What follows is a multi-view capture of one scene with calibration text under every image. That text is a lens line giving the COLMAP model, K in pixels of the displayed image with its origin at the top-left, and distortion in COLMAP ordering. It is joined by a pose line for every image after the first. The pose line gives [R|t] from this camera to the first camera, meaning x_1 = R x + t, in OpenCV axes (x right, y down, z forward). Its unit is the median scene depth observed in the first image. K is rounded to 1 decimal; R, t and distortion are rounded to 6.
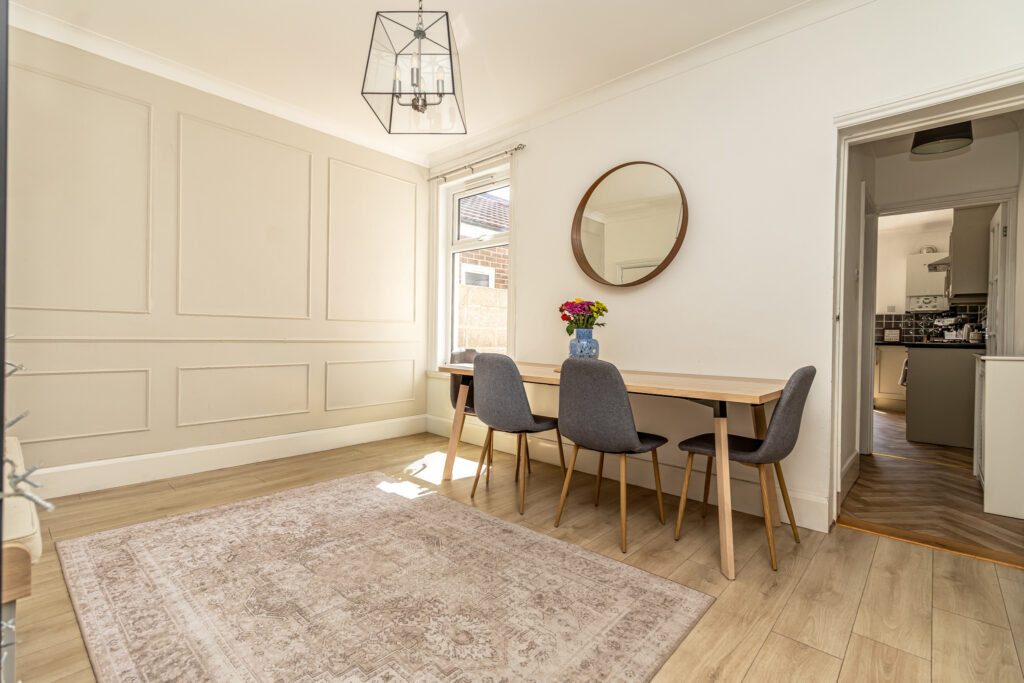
lens RADIAL K [[467.9, 0, 508.5], [0, 467.9, 342.9], [0, 0, 1]] dist [0.006231, -0.000888]
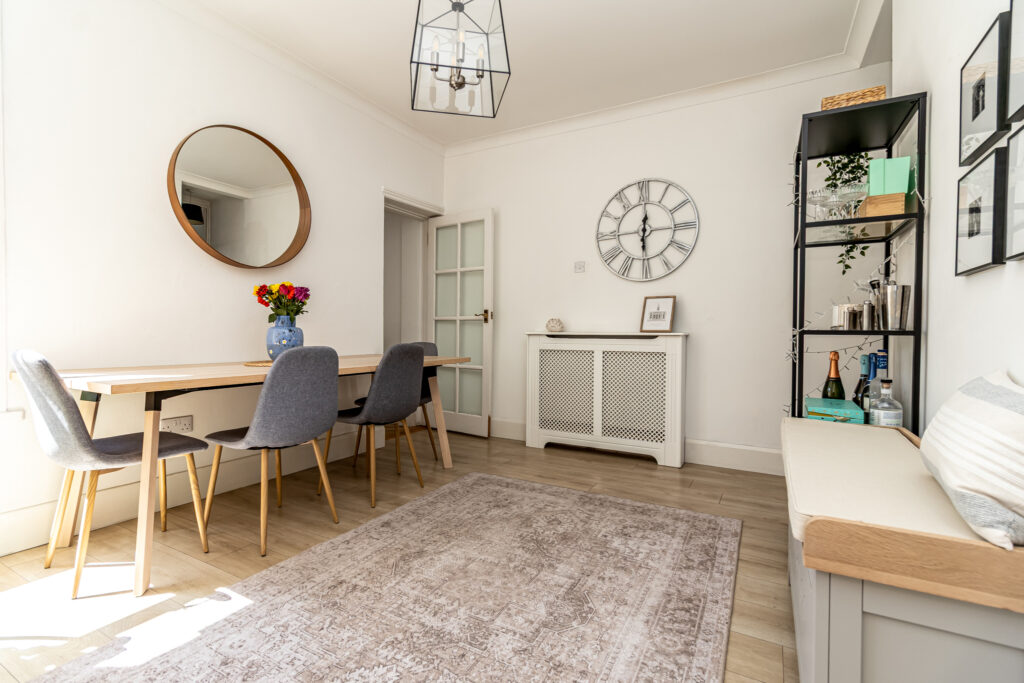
lens RADIAL K [[467.9, 0, 508.4], [0, 467.9, 334.6], [0, 0, 1]] dist [0.006231, -0.000888]
pose [[-0.227963, -0.022802, 0.973403, -1.280287], [0.005090, 0.999684, 0.024610, -0.022580], [-0.973657, 0.010565, -0.227775, 1.233709]]
